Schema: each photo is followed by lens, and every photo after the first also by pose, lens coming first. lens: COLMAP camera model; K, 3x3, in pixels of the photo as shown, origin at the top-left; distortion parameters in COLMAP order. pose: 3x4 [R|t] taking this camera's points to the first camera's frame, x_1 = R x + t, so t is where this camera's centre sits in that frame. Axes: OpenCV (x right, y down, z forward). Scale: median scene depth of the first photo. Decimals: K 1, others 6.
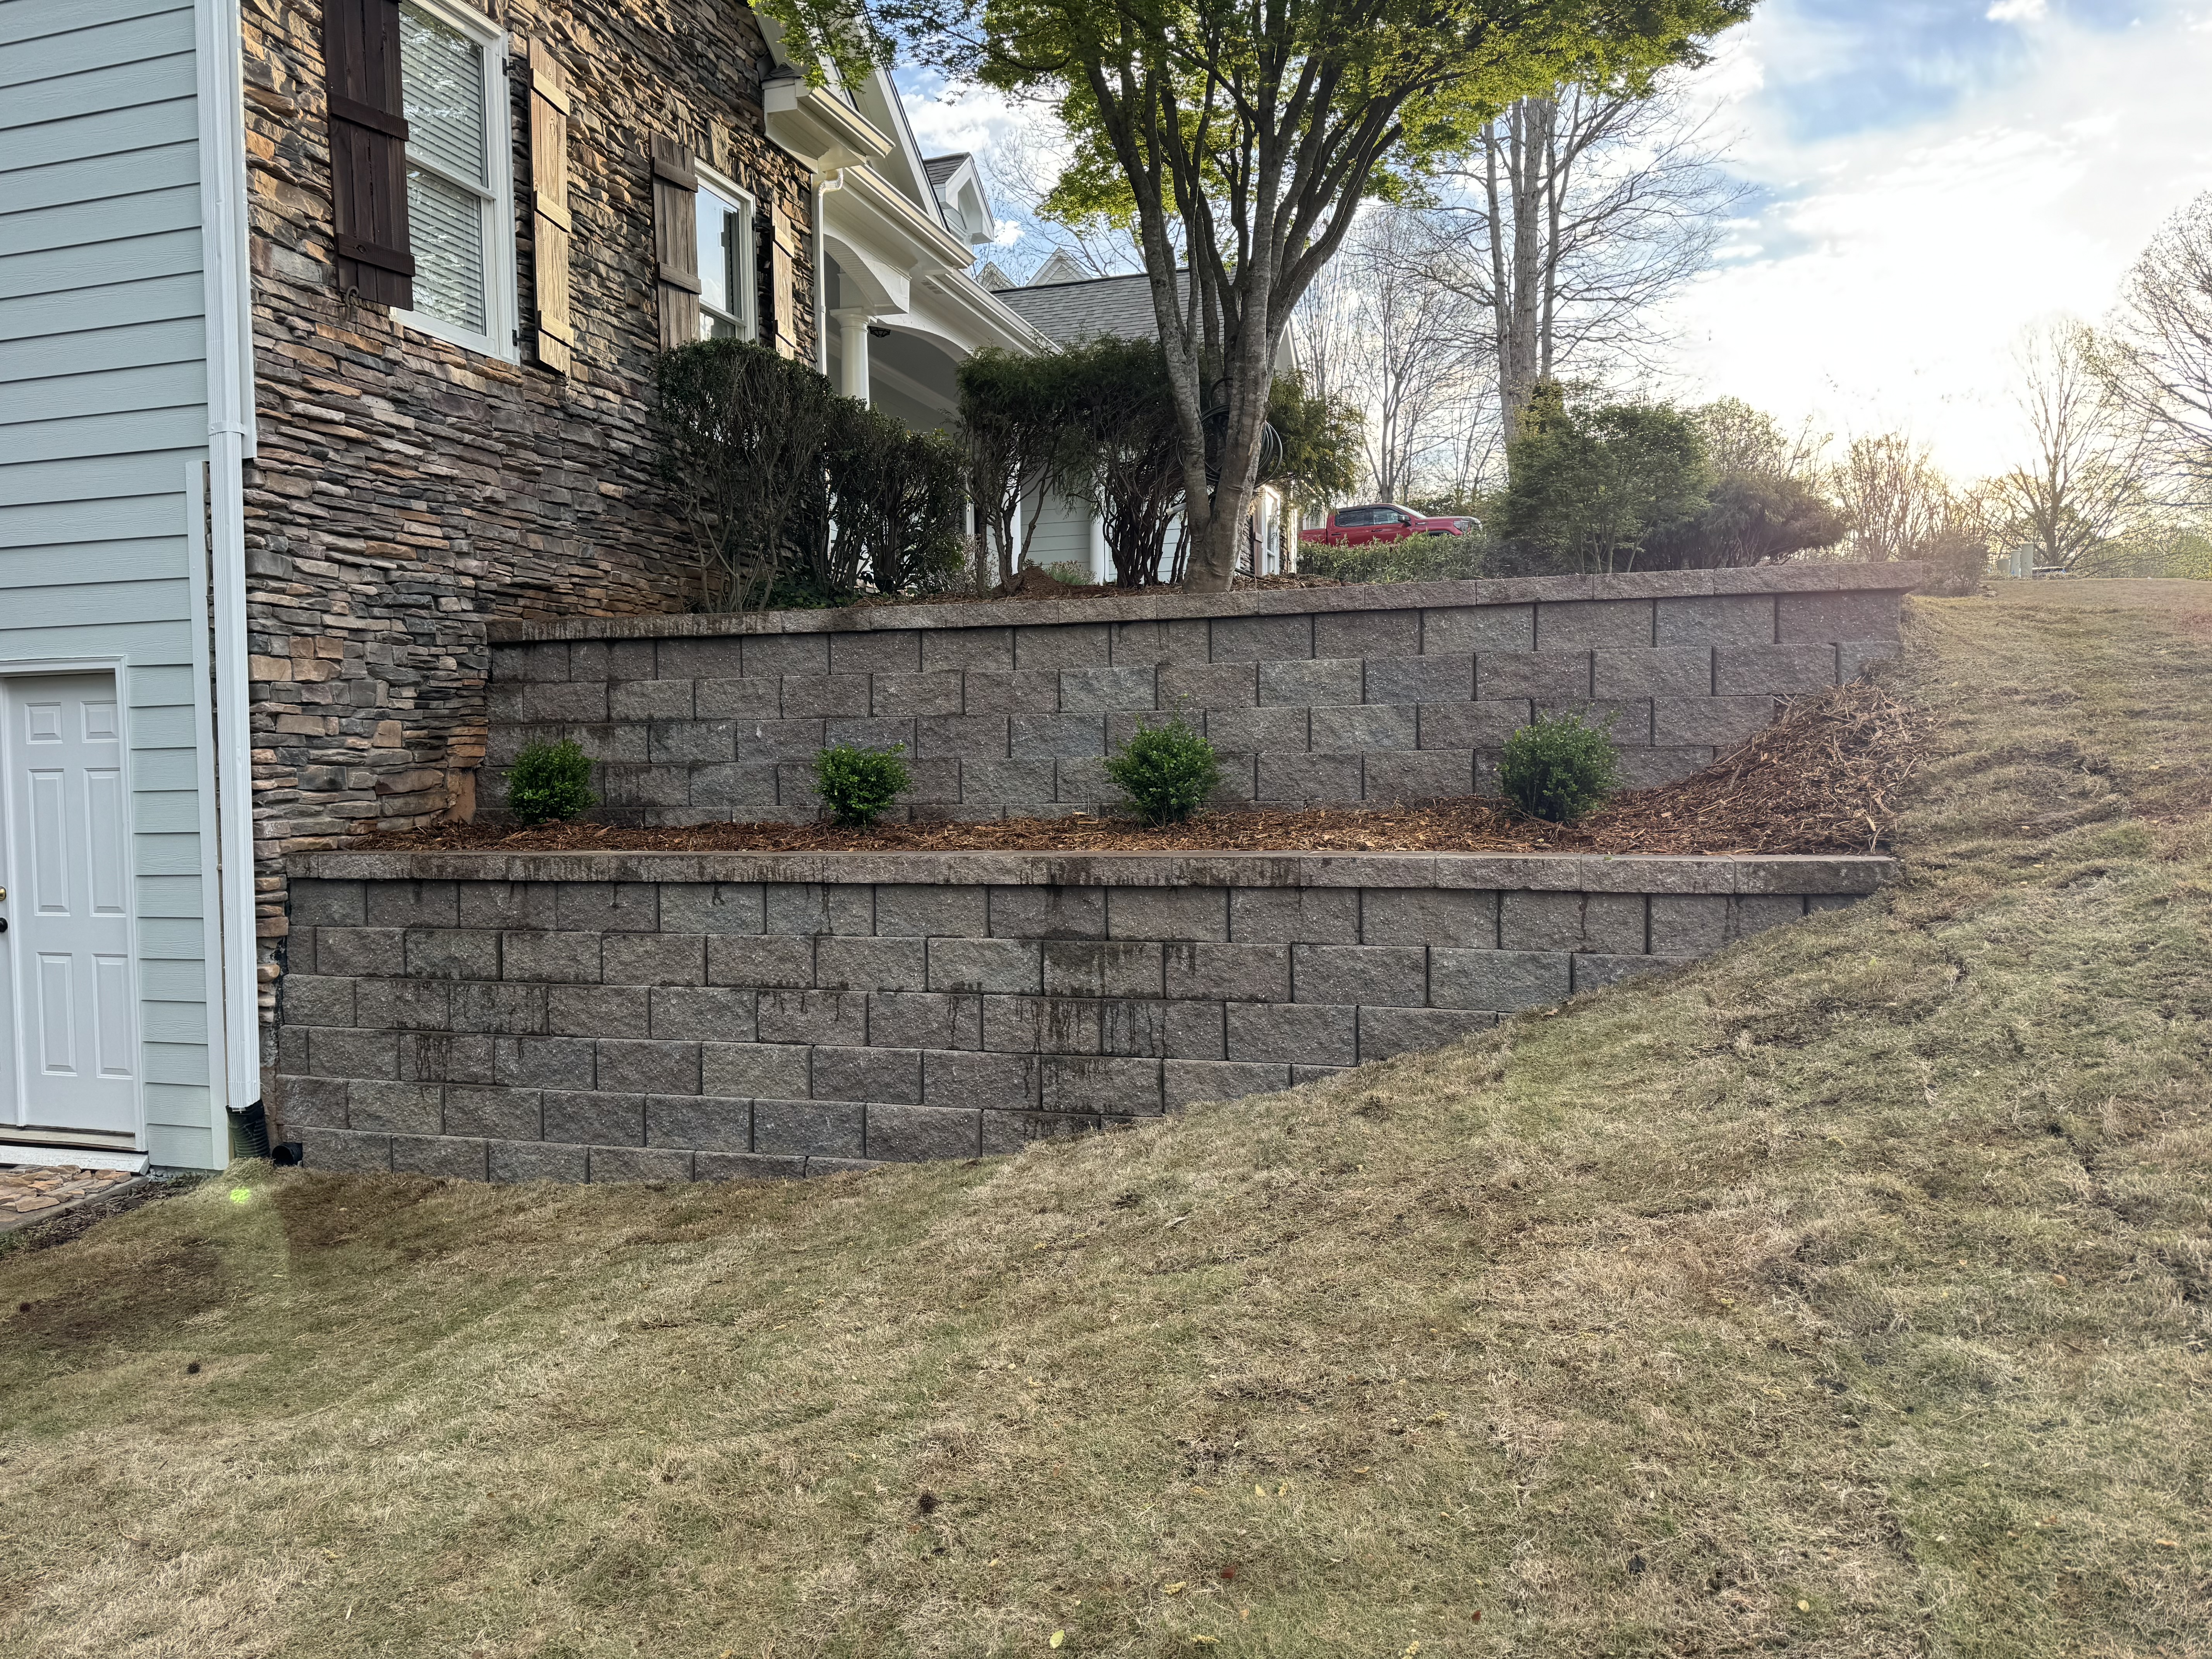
lens RADIAL K [[1563.6, 0, 1114.9], [0, 1563.6, 826.2], [0, 0, 1]] dist [0.008062, -0.005842]
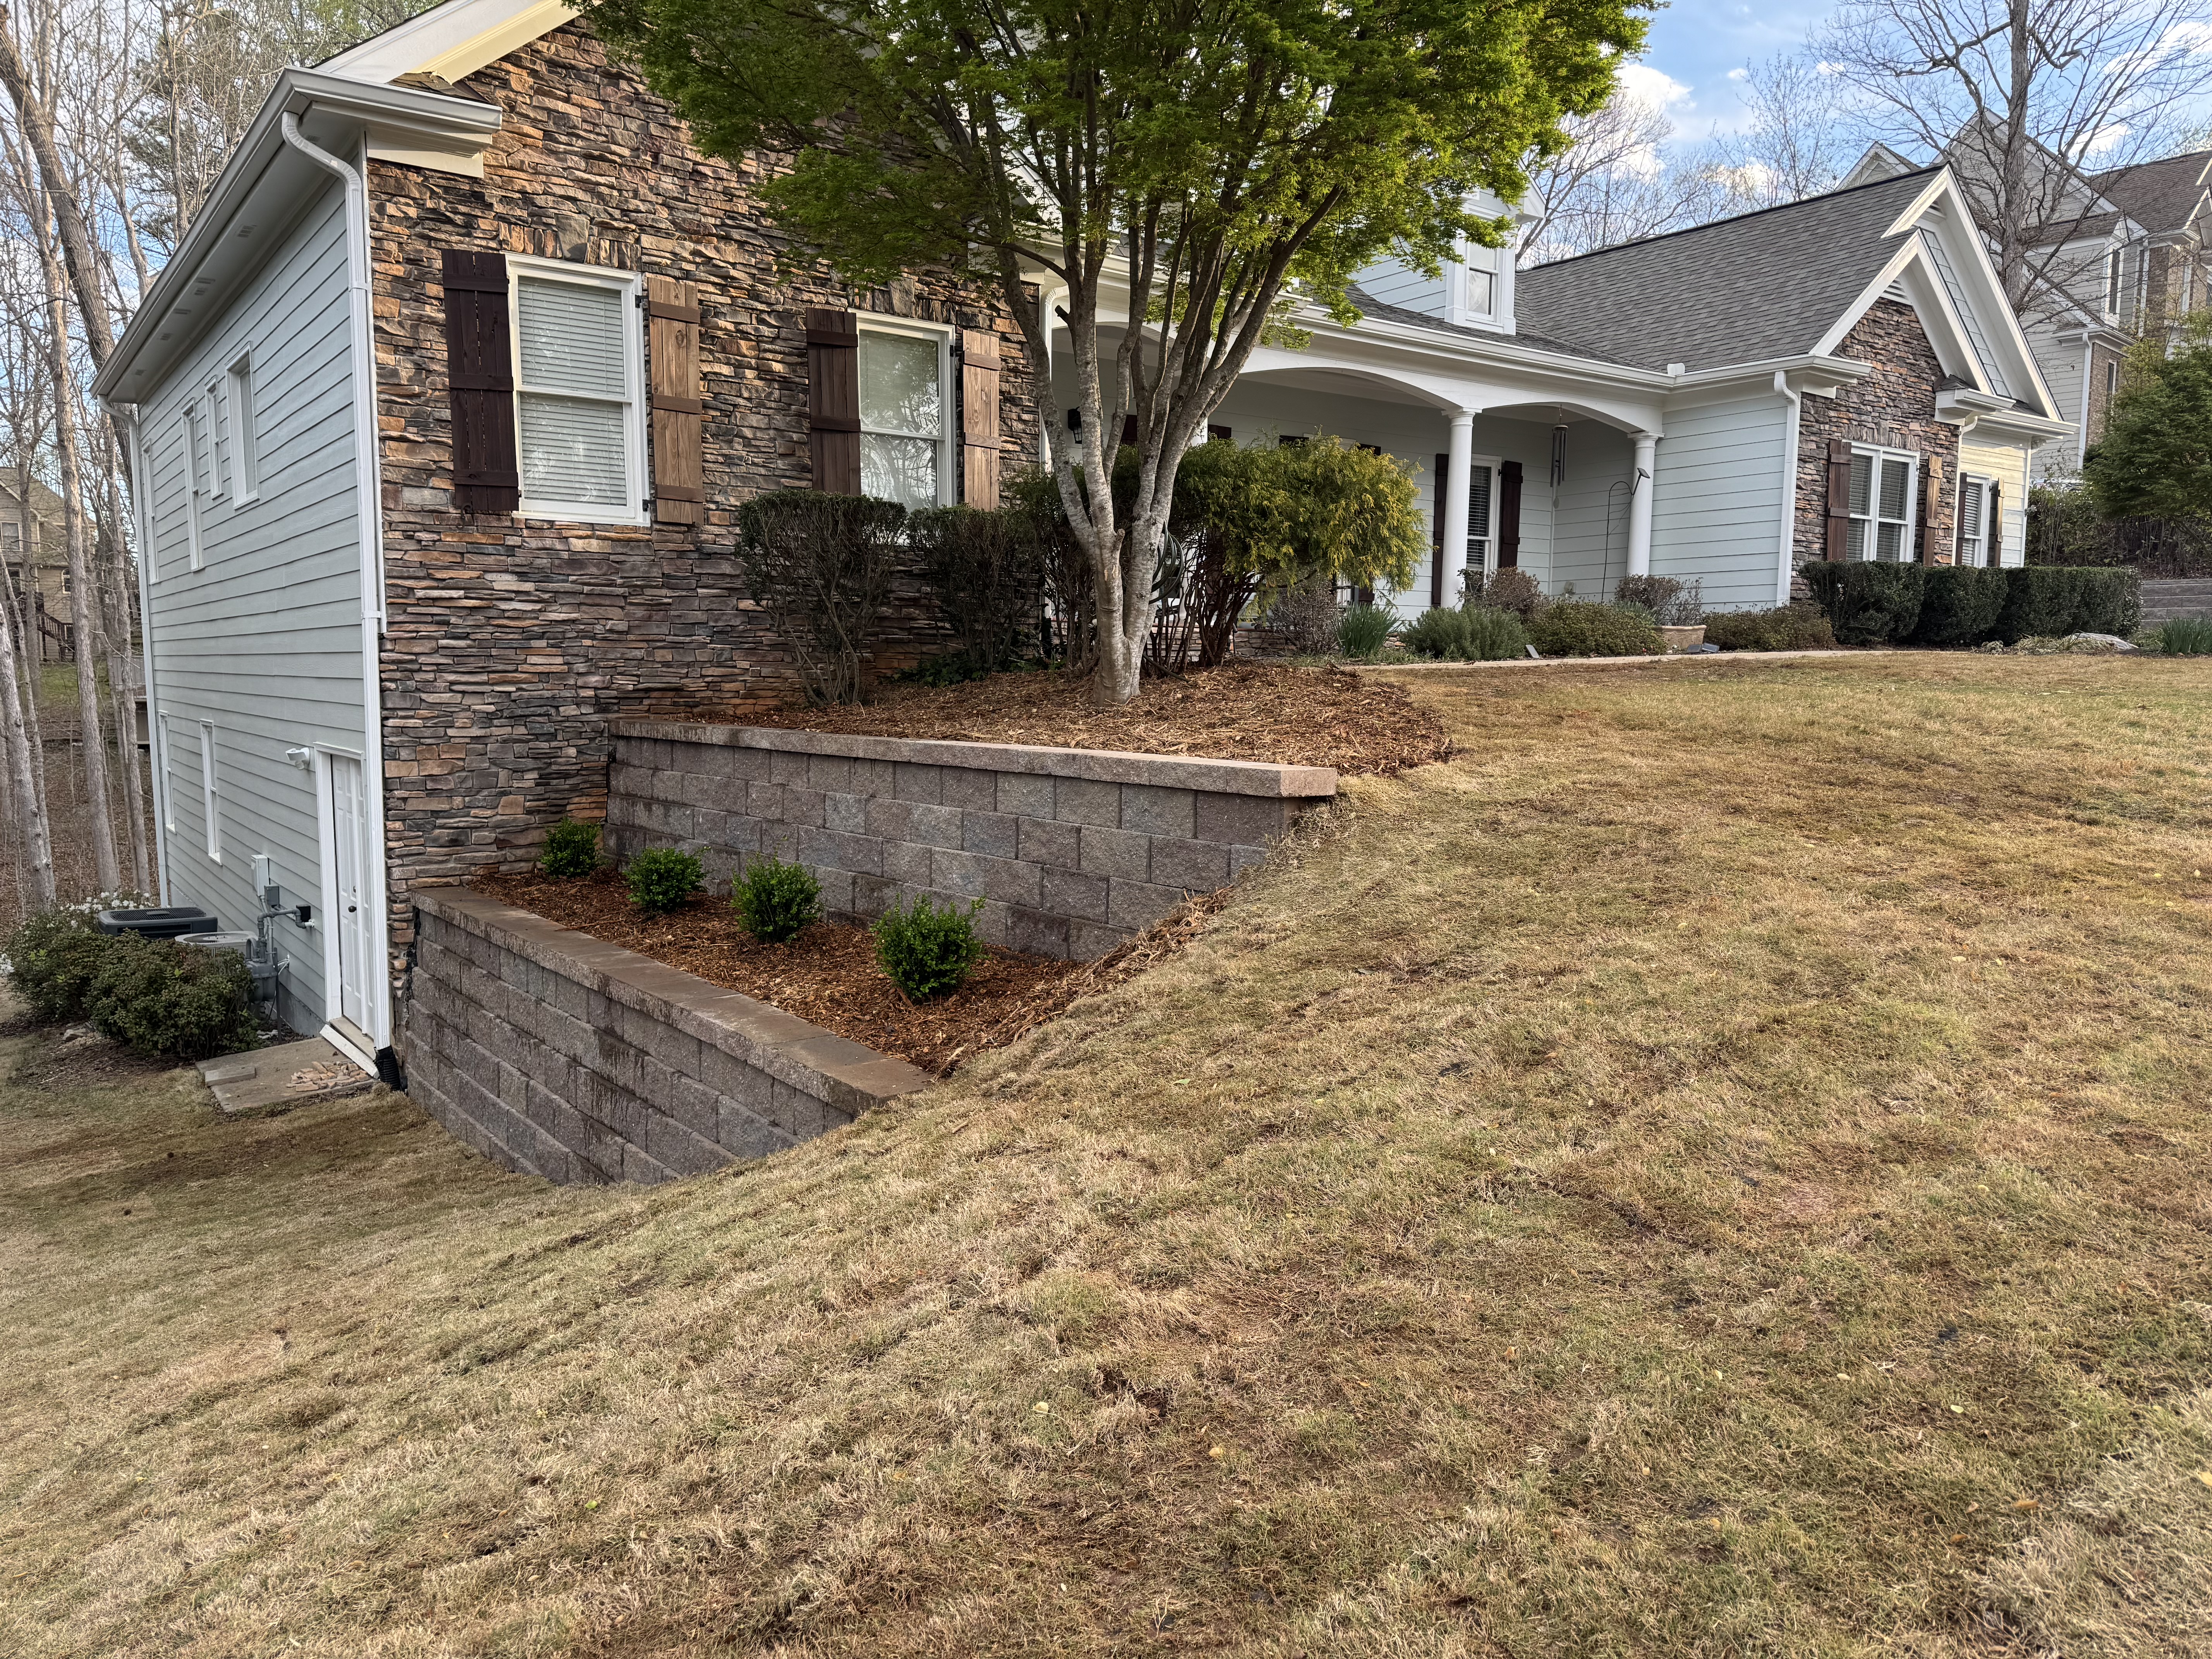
lens RADIAL K [[1563.6, 0, 1180.7], [0, 1563.6, 832.3], [0, 0, 1]] dist [0.008062, -0.005842]
pose [[0.794848, 0.086093, -0.600671, 0.915579], [-0.045922, 0.995580, 0.081928, -0.184025], [0.605069, -0.037536, 0.795288, 0.224467]]
